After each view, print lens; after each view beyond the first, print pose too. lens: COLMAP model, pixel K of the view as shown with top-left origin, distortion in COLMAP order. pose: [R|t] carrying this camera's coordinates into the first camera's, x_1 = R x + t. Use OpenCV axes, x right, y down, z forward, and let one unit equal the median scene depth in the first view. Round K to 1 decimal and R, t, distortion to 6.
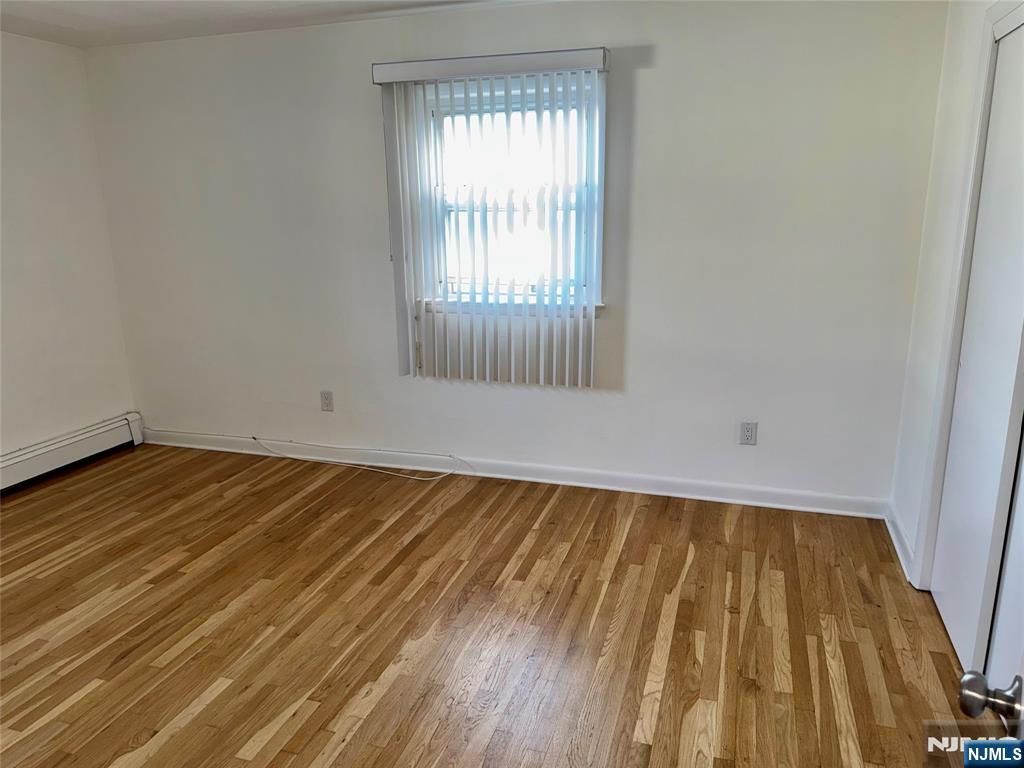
lens RADIAL K [[719.5, 0, 512.0], [0, 719.5, 384.0], [0, 0, 1]] dist [0.002256, -0.036111]
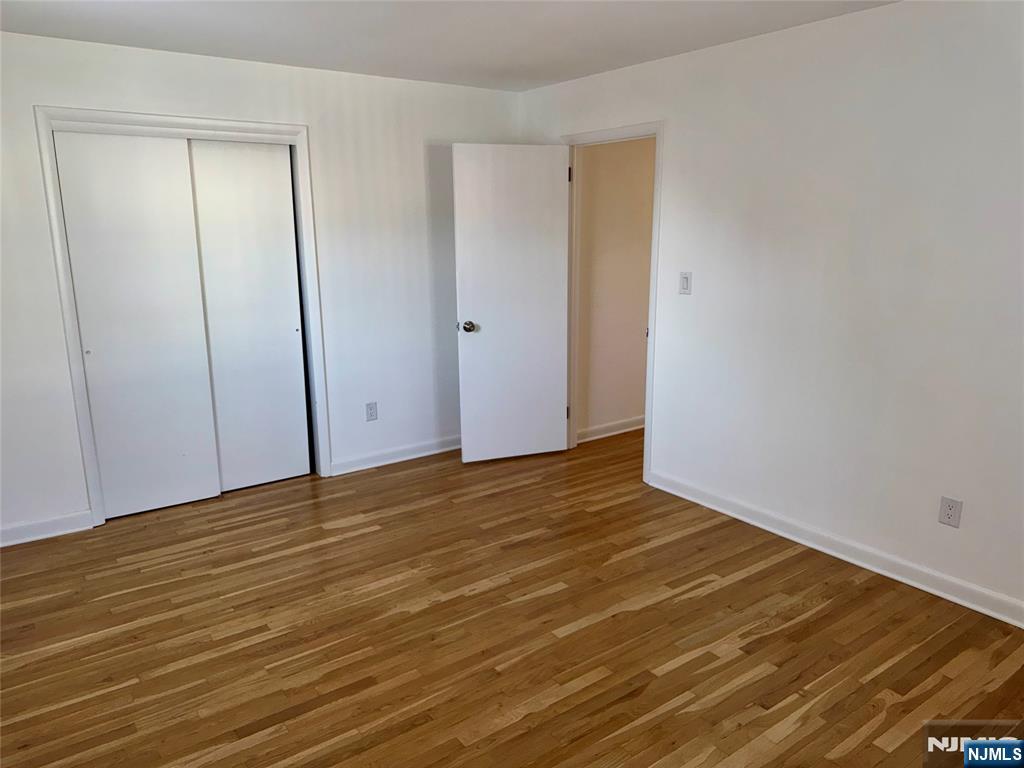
lens RADIAL K [[719.5, 0, 512.0], [0, 719.5, 384.0], [0, 0, 1]] dist [0.002256, -0.036111]
pose [[-0.801851, -0.122440, 0.584844, -0.883486], [0.156875, 0.901308, 0.403776, -0.410033], [-0.576563, 0.415516, -0.703507, 1.529293]]
